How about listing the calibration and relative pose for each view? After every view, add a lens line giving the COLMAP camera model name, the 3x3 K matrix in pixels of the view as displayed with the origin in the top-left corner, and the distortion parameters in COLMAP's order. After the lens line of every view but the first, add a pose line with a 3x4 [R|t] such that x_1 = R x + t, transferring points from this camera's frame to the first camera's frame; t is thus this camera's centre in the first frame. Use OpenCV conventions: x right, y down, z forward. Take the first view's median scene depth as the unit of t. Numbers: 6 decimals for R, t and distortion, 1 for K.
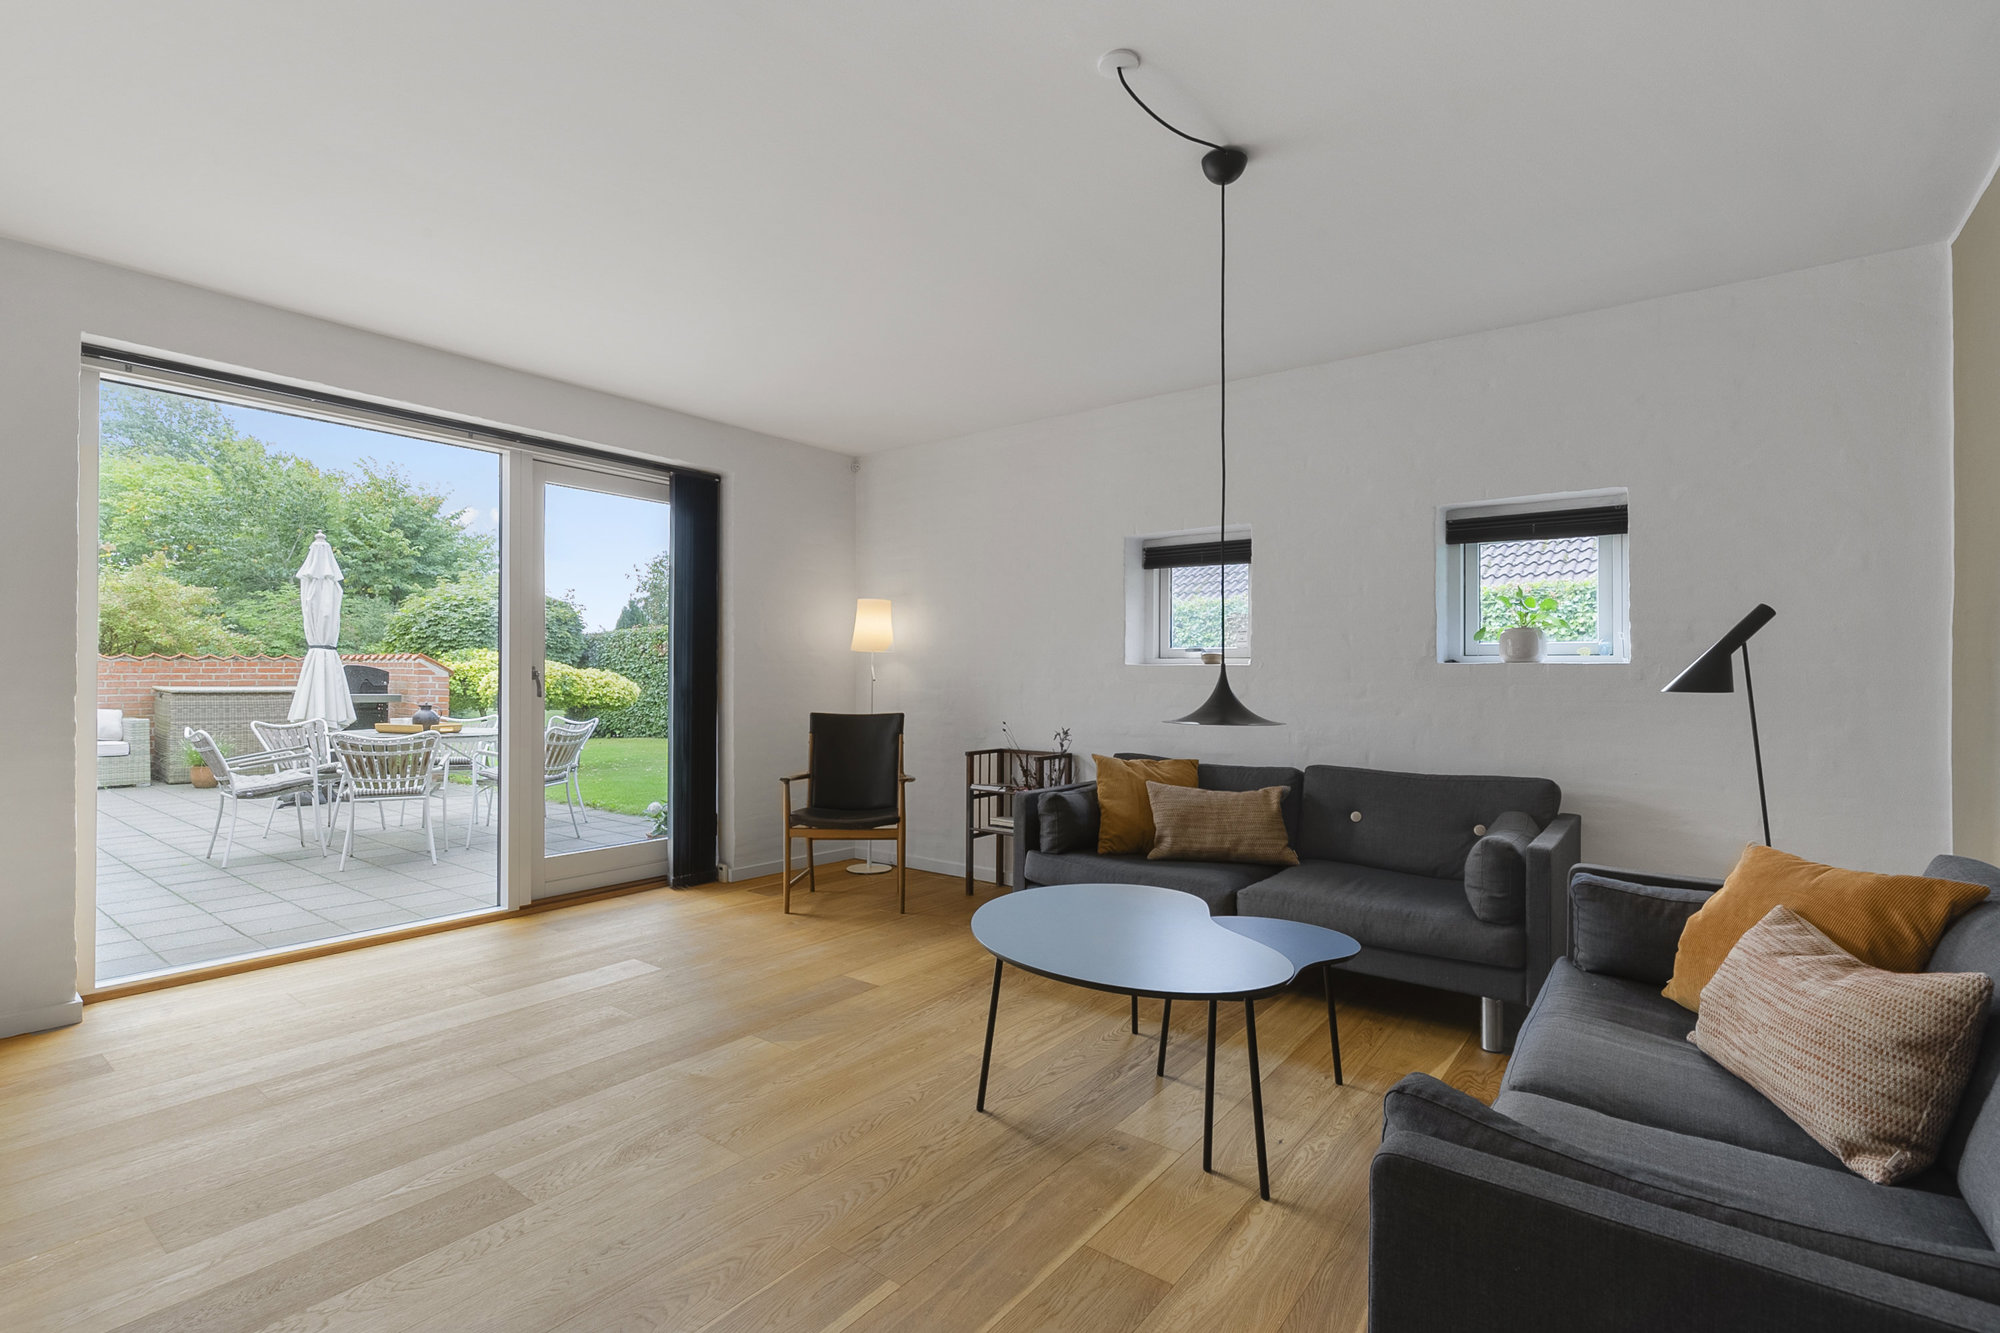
lens RADIAL K [[918.1, 0, 1002.4], [0, 918.1, 672.4], [0, 0, 1]] dist [-0.005577, -0.000494]
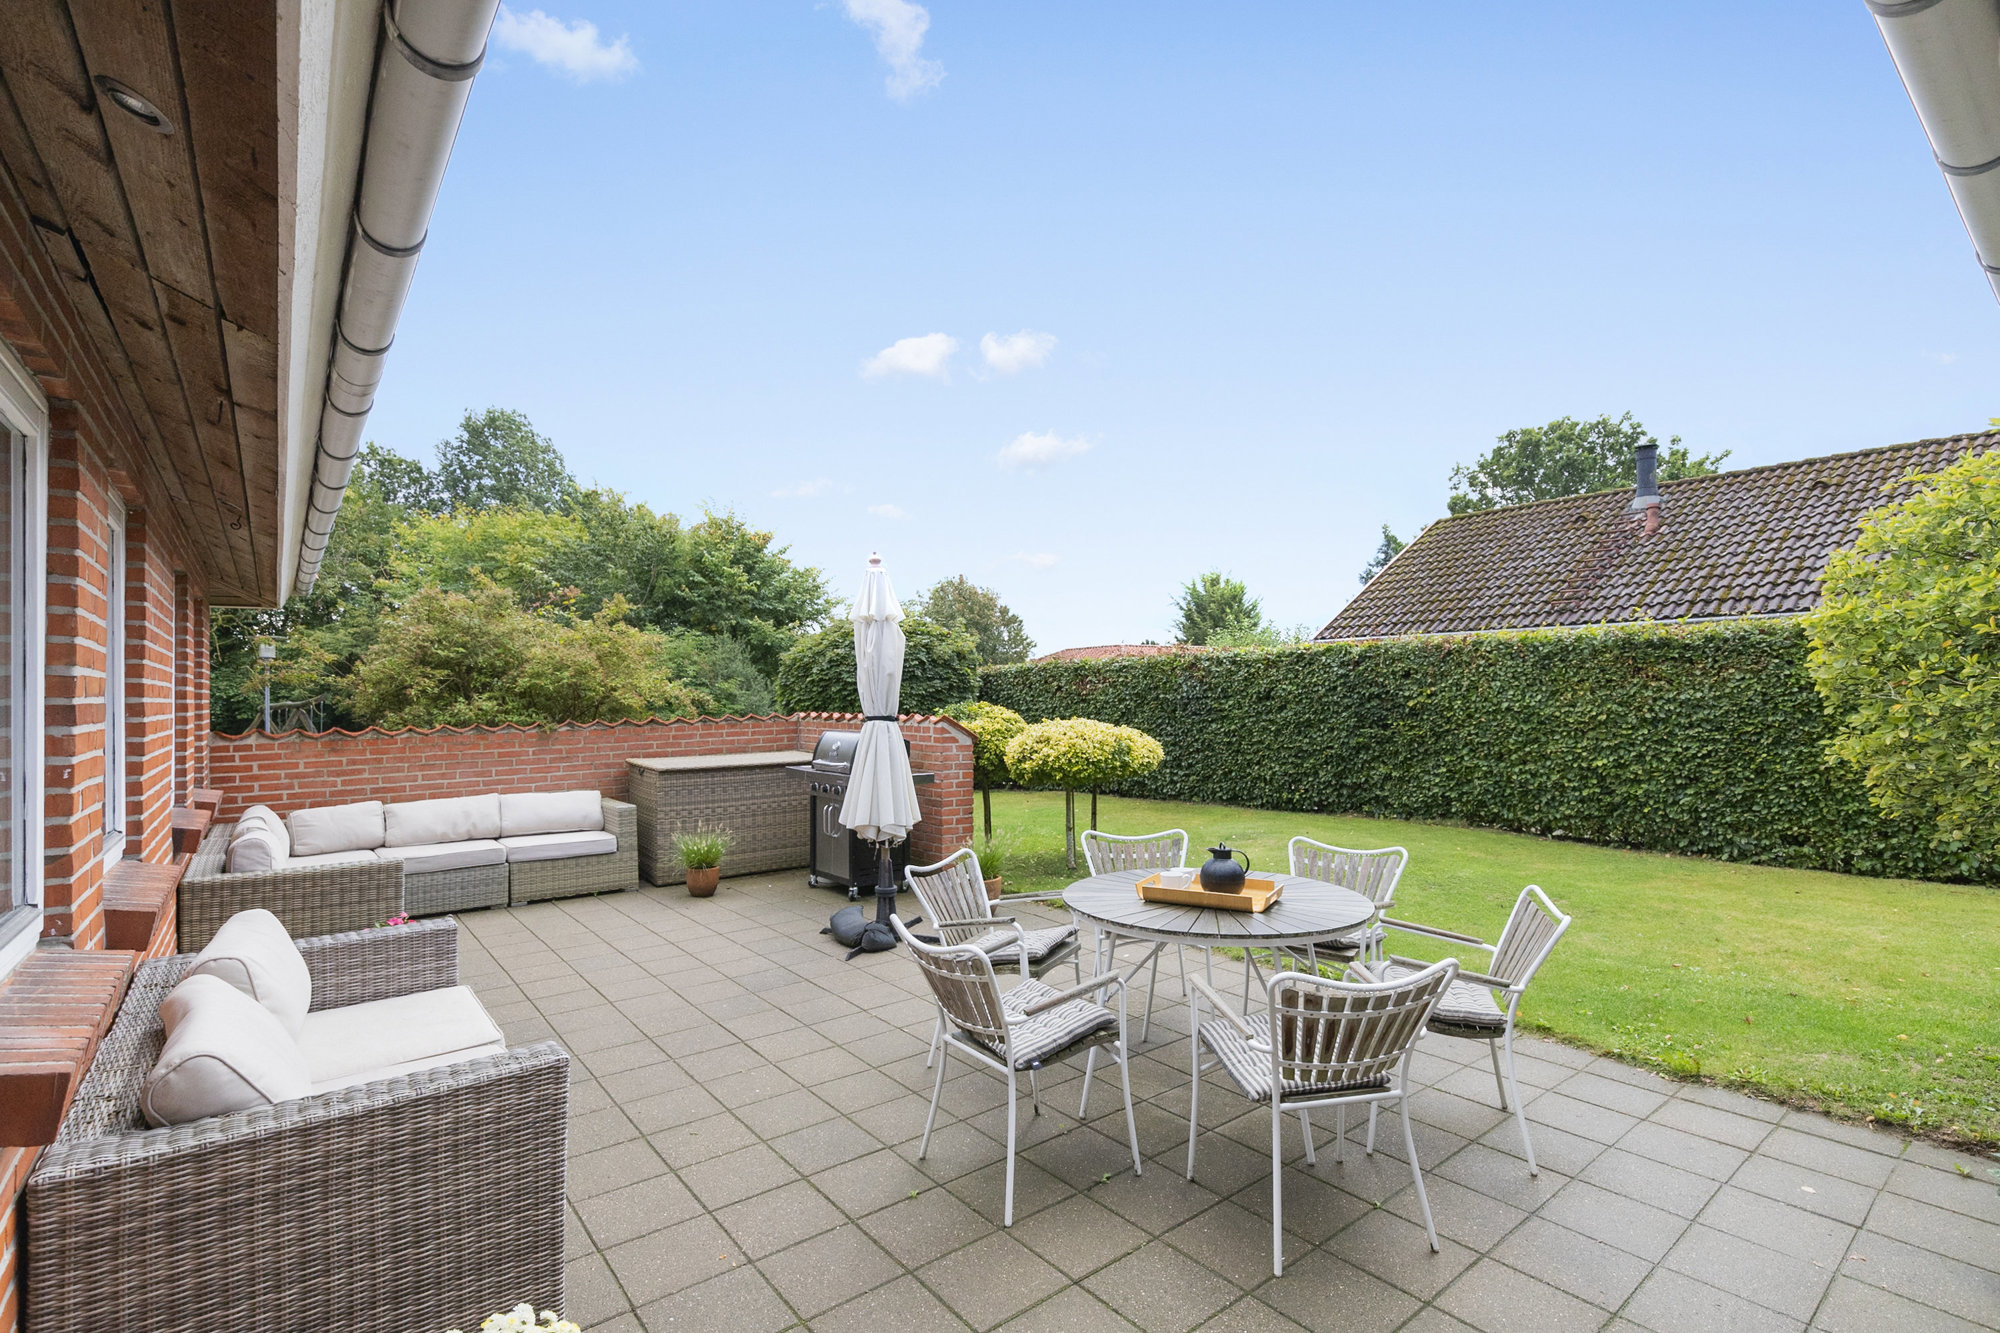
lens RADIAL K [[918.1, 0, 1002.4], [0, 918.1, 672.4], [0, 0, 1]] dist [-0.005577, -0.000494]
pose [[0.968842, -0.024765, -0.246439, -0.345269], [0.020332, 0.999583, -0.020515, -0.033132], [0.246845, 0.014865, 0.968941, 0.247029]]
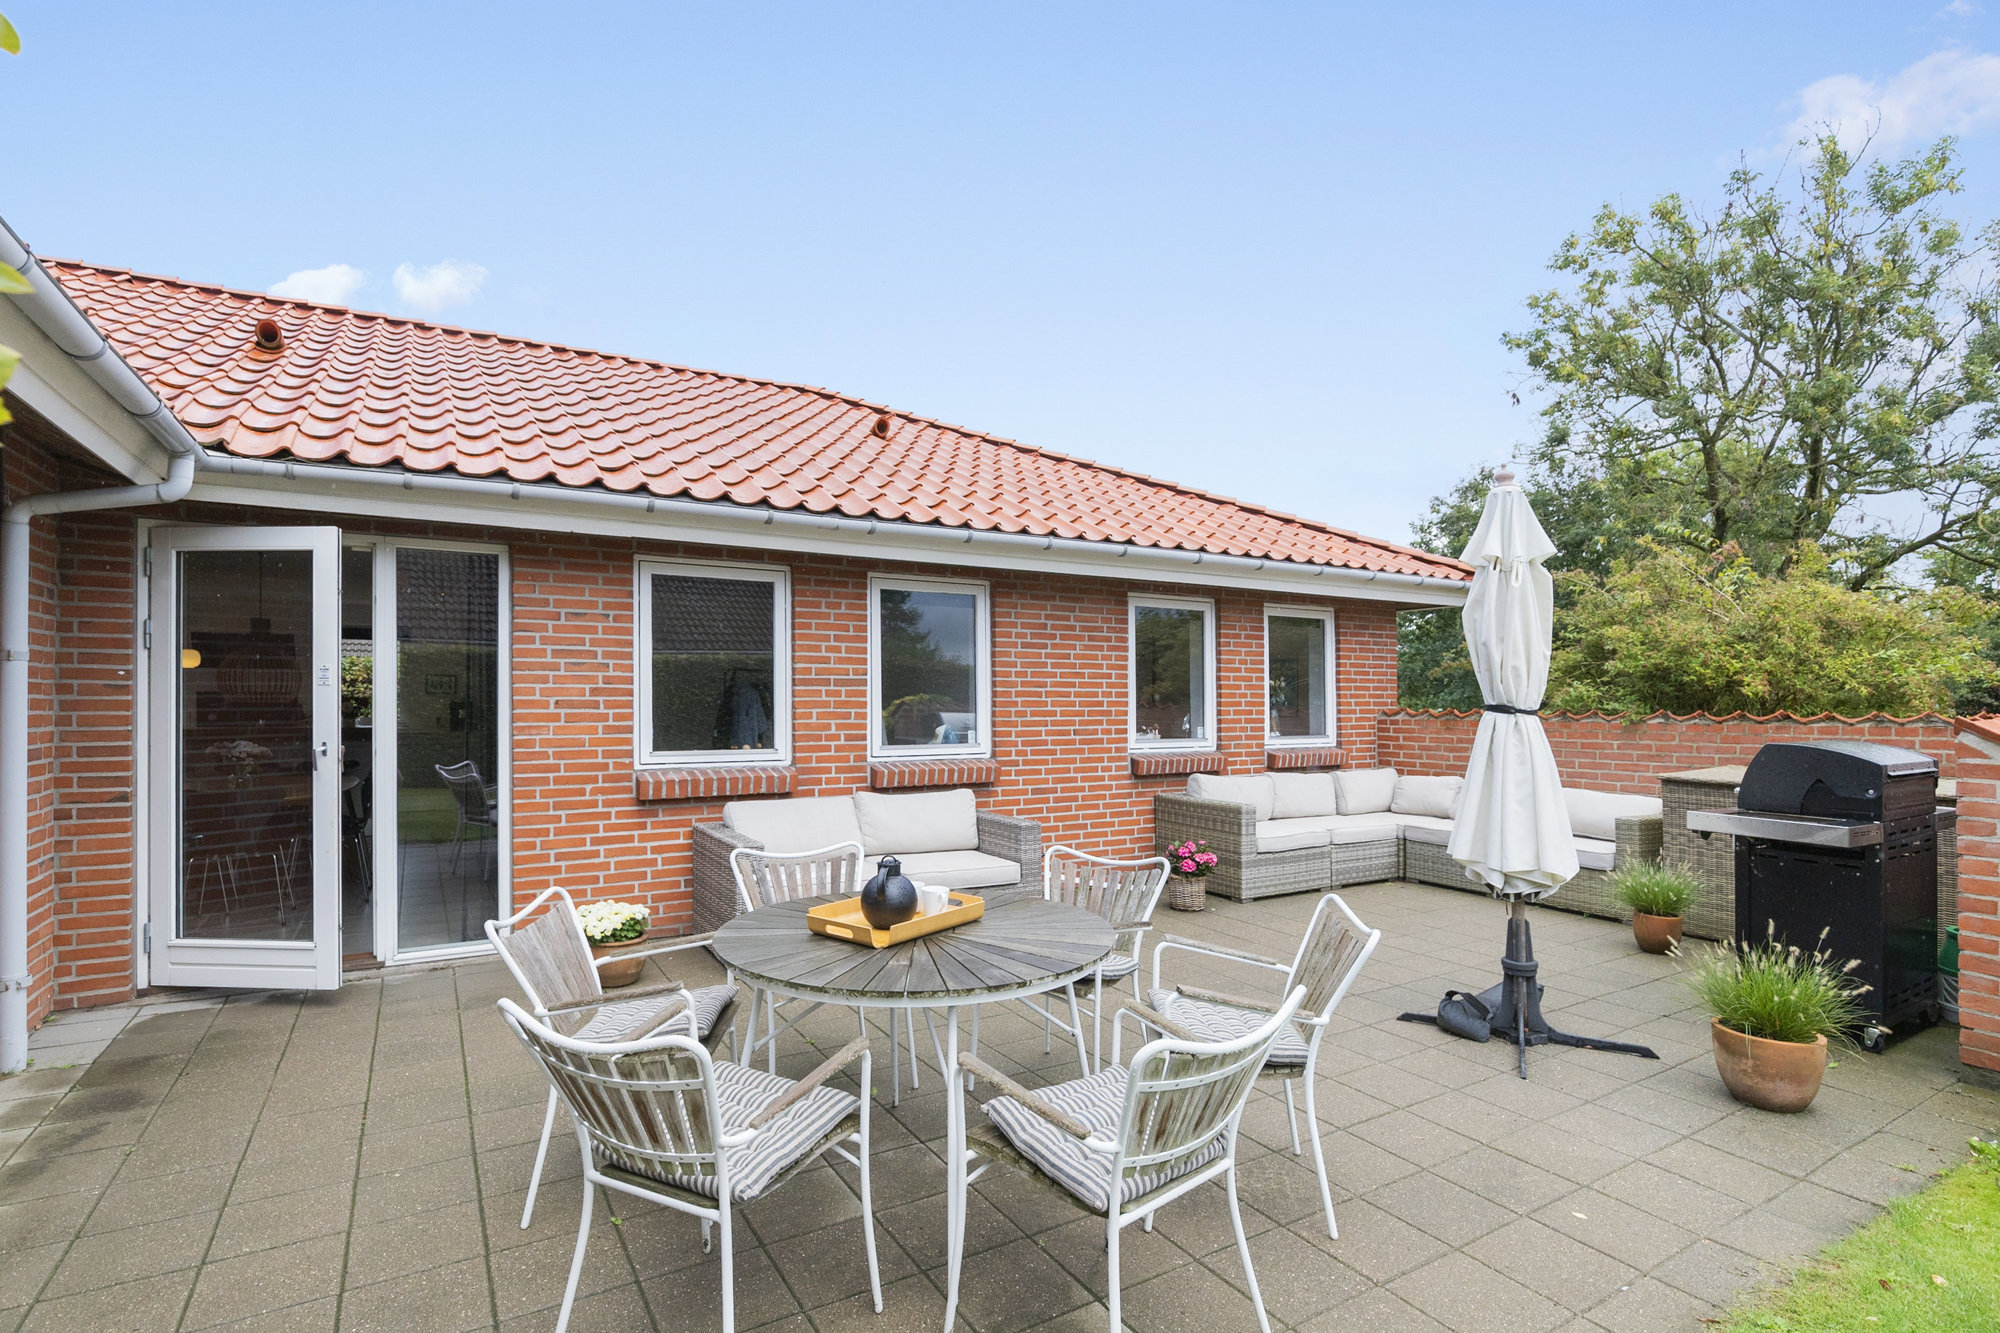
lens RADIAL K [[992.2, 0, 1034.9], [0, 992.2, 695.7], [0, 0, 1]] dist [0.000267, 0.000012]
pose [[-0.356924, -0.010759, -0.934071, -0.118395], [-0.003535, 0.999942, -0.010167, -0.019718], [0.934127, -0.000327, -0.356942, 0.695305]]
